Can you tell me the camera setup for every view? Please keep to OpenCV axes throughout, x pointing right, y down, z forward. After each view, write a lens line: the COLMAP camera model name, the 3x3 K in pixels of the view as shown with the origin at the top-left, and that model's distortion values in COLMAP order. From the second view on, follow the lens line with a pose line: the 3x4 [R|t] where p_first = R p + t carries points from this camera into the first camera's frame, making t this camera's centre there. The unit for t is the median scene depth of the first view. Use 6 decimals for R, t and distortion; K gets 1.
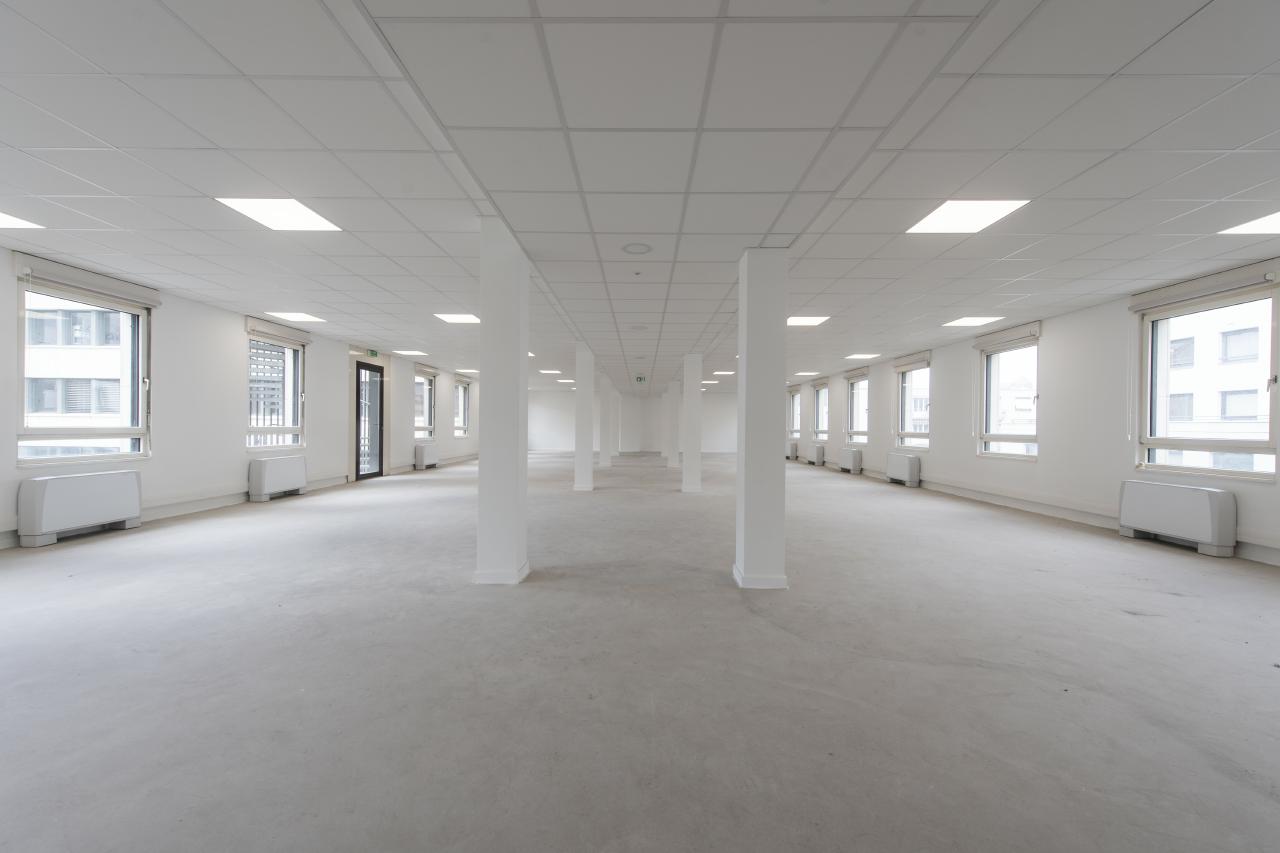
lens RADIAL K [[474.7, 0, 632.9], [0, 474.7, 427.3], [0, 0, 1]] dist [0.003743, -0.000942]
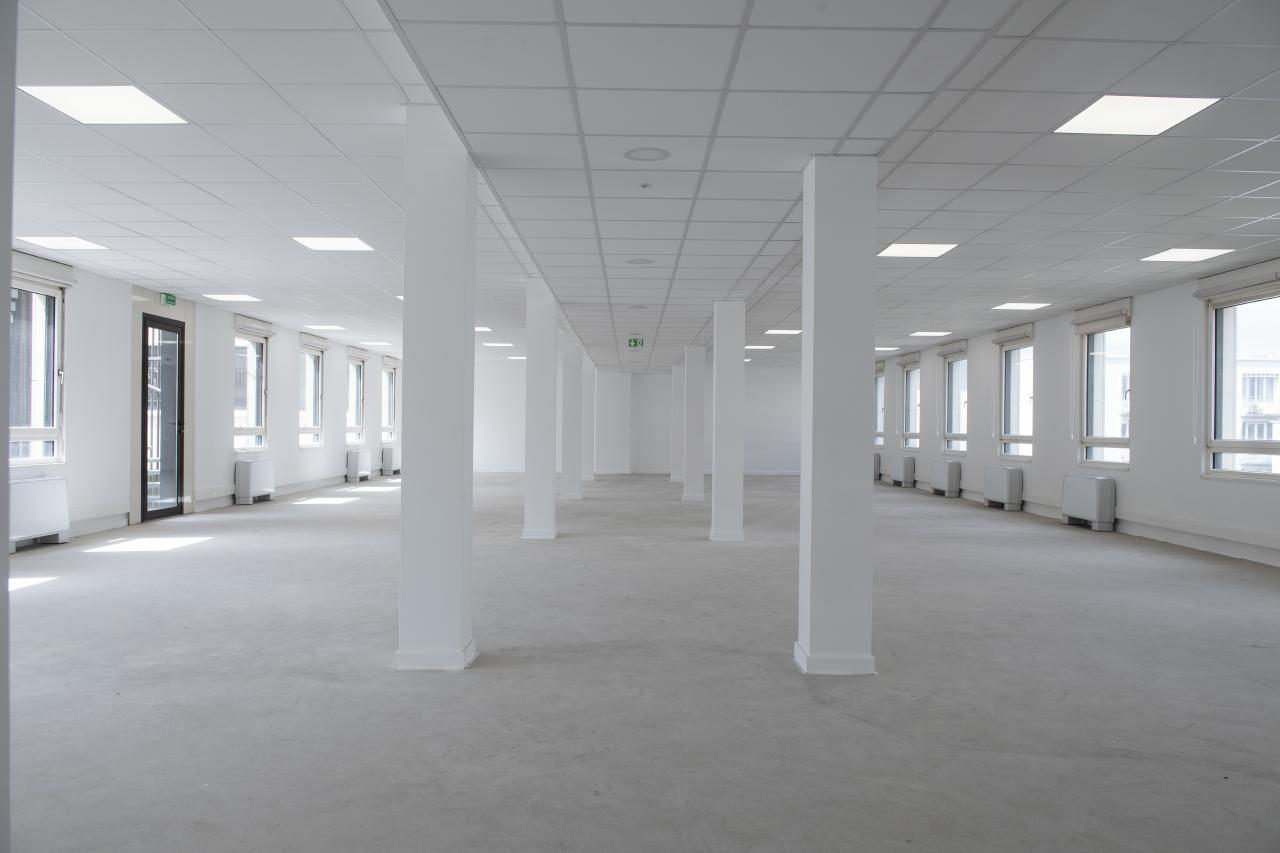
lens RADIAL K [[905.8, 0, 630.6], [0, 905.8, 430.2], [0, 0, 1]] dist [-0.043410, 0.007807]
pose [[0.999813, -0.000125, 0.019362, -0.018384], [0.000090, 0.999998, 0.001758, 0.000027], [-0.019362, -0.001756, 0.999811, -0.117003]]
